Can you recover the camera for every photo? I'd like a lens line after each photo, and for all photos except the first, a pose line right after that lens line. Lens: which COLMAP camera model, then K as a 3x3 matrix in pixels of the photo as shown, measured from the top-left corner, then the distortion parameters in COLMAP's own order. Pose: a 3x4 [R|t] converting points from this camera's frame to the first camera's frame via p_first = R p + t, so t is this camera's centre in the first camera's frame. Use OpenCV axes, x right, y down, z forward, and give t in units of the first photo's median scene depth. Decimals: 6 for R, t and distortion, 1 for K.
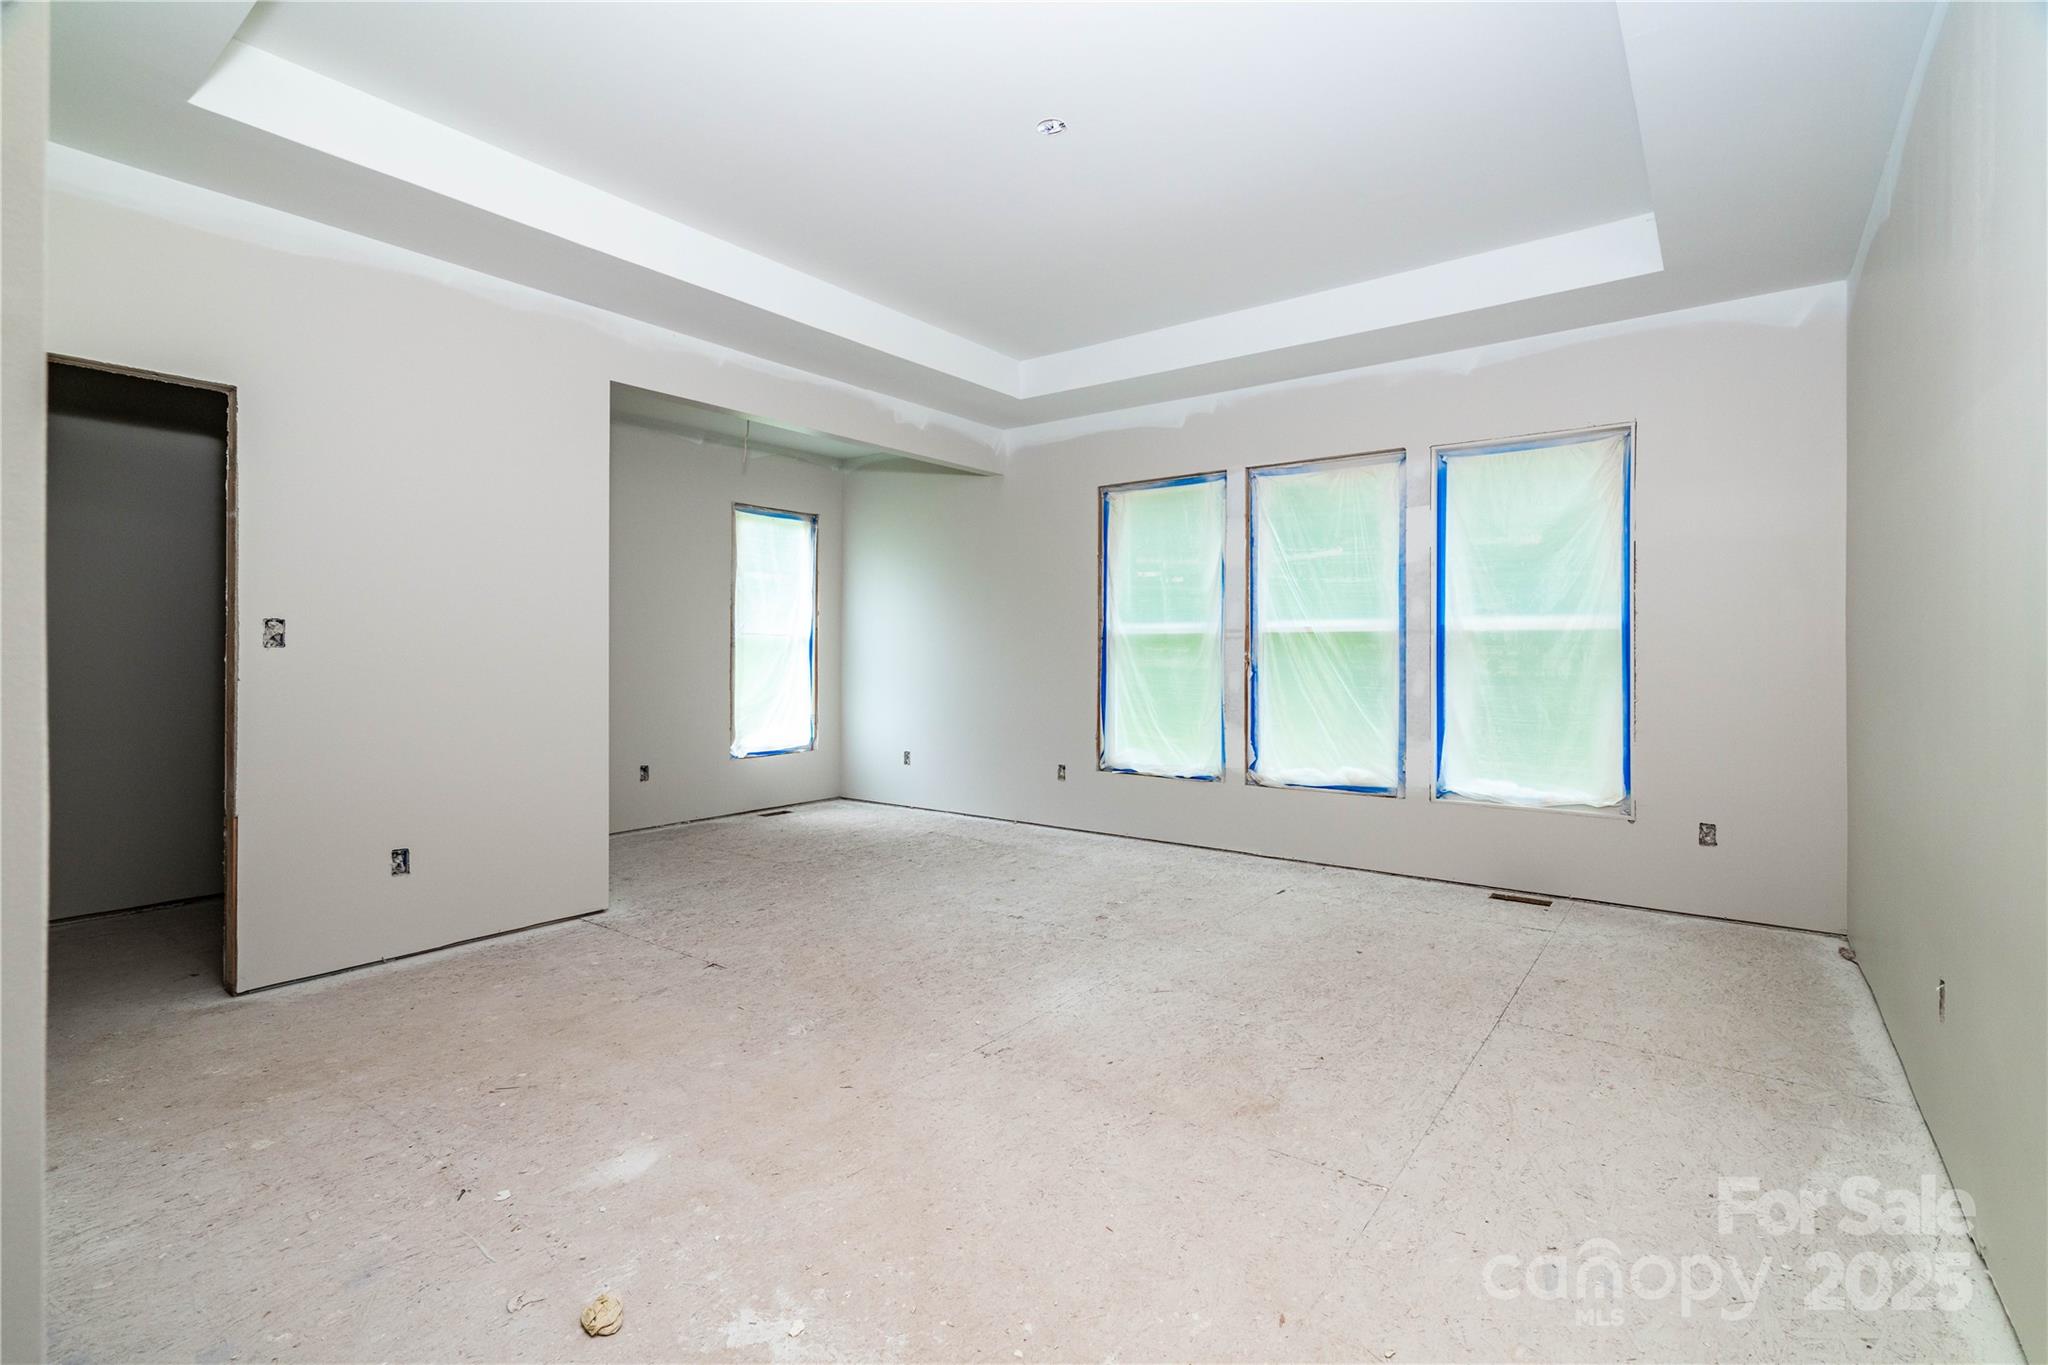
lens RADIAL K [[943.9, 0, 1025.2], [0, 943.9, 676.4], [0, 0, 1]] dist [-0.005776, -0.000039]
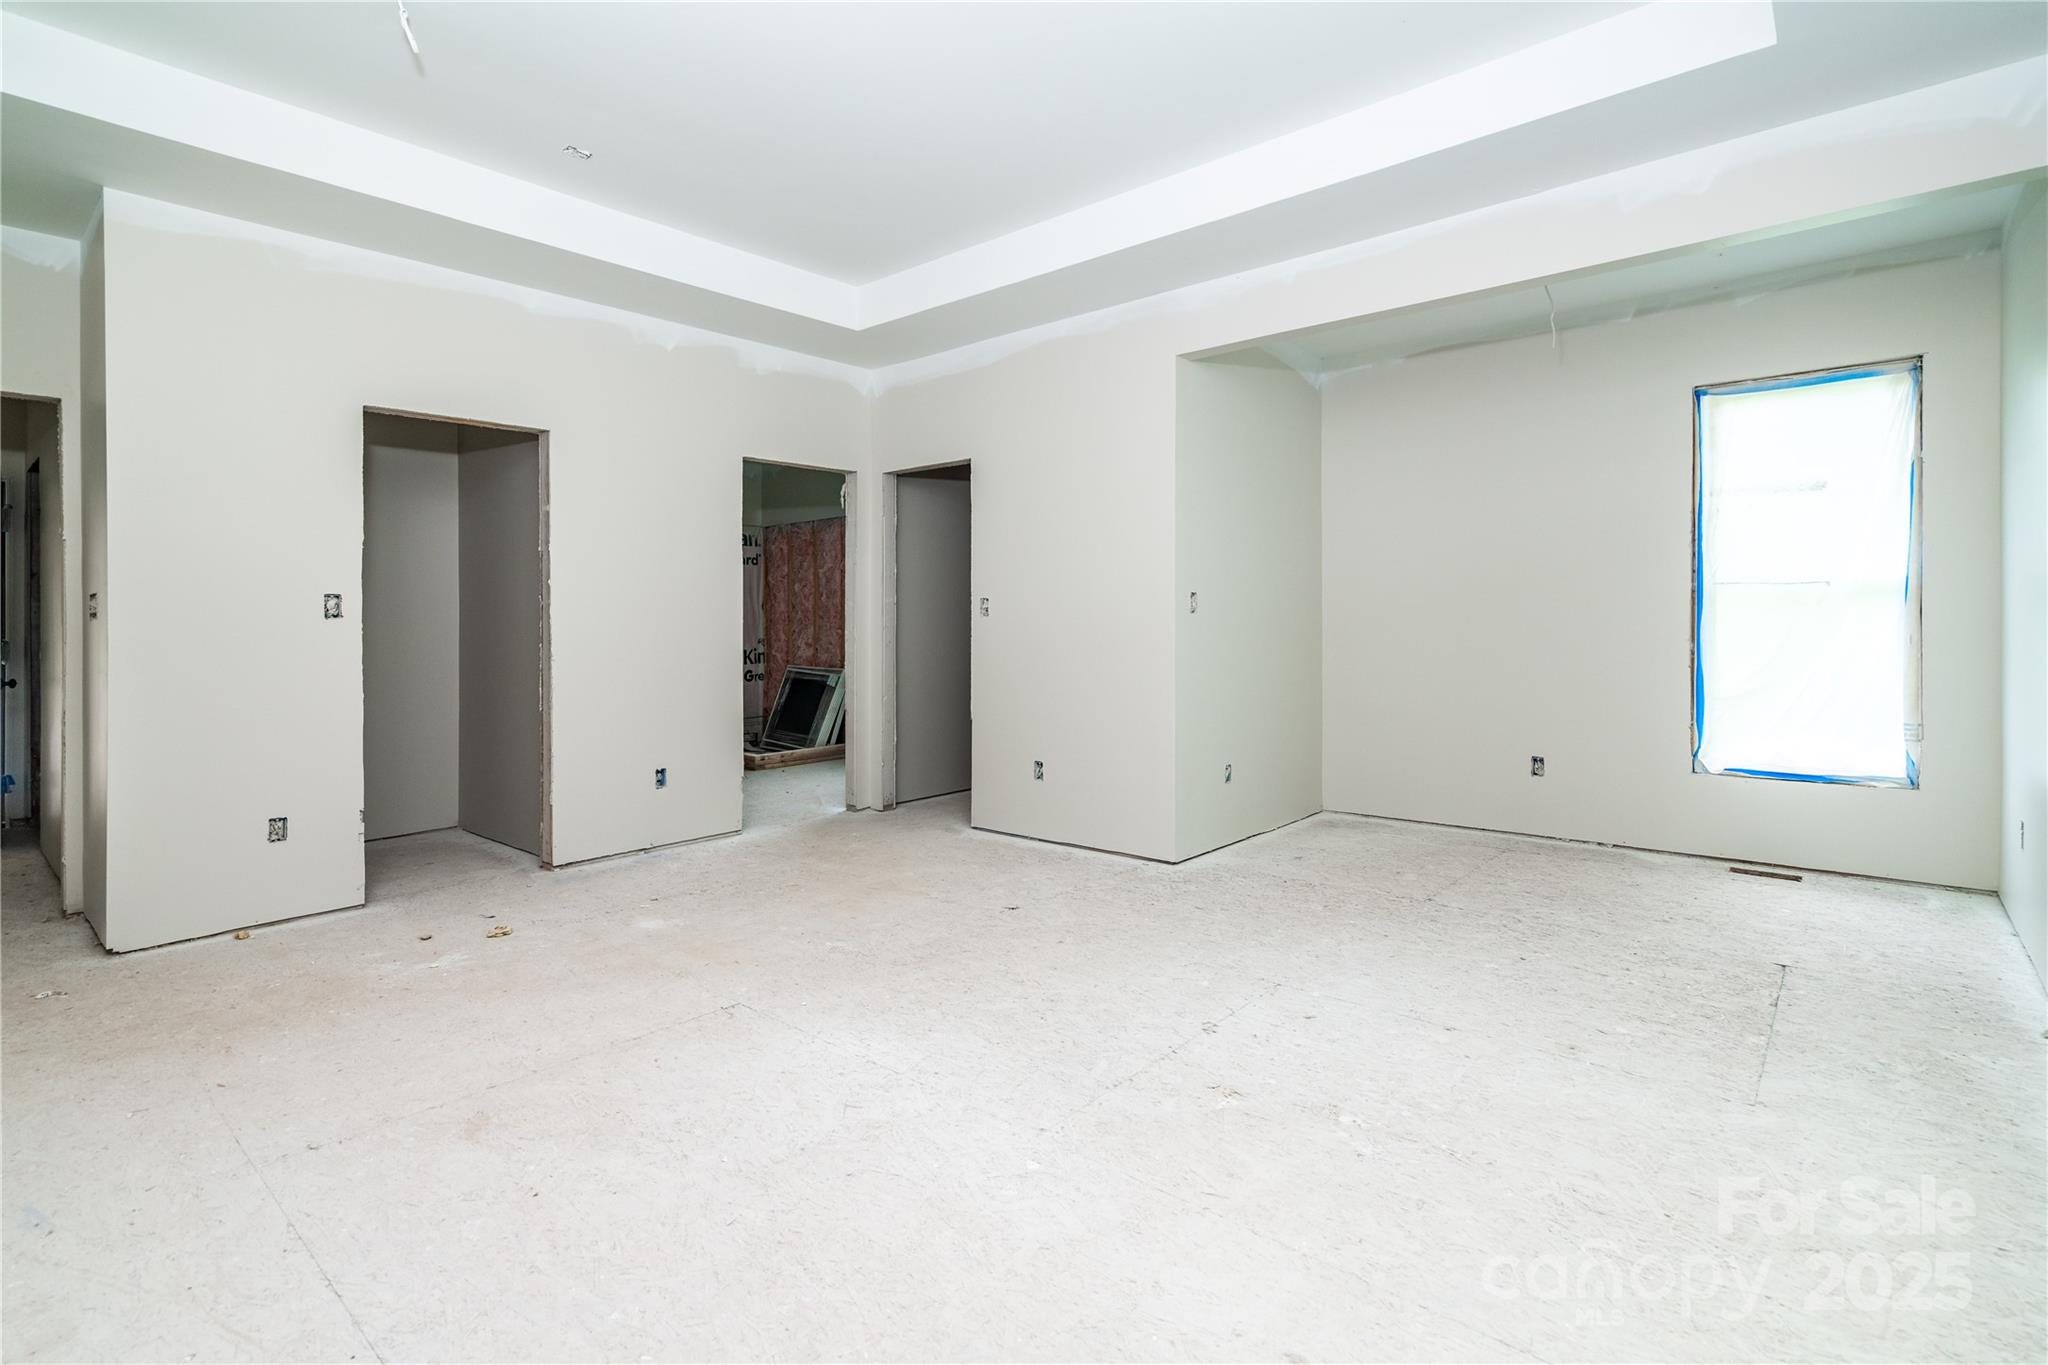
lens RADIAL K [[943.9, 0, 972.5], [0, 943.9, 615.2], [0, 0, 1]] dist [-0.005776, -0.000039]
pose [[-0.076173, -0.008110, -0.997062, 0.734538], [-0.016996, 0.999832, -0.006834, -0.018930], [0.996950, 0.016426, -0.076298, 1.016924]]
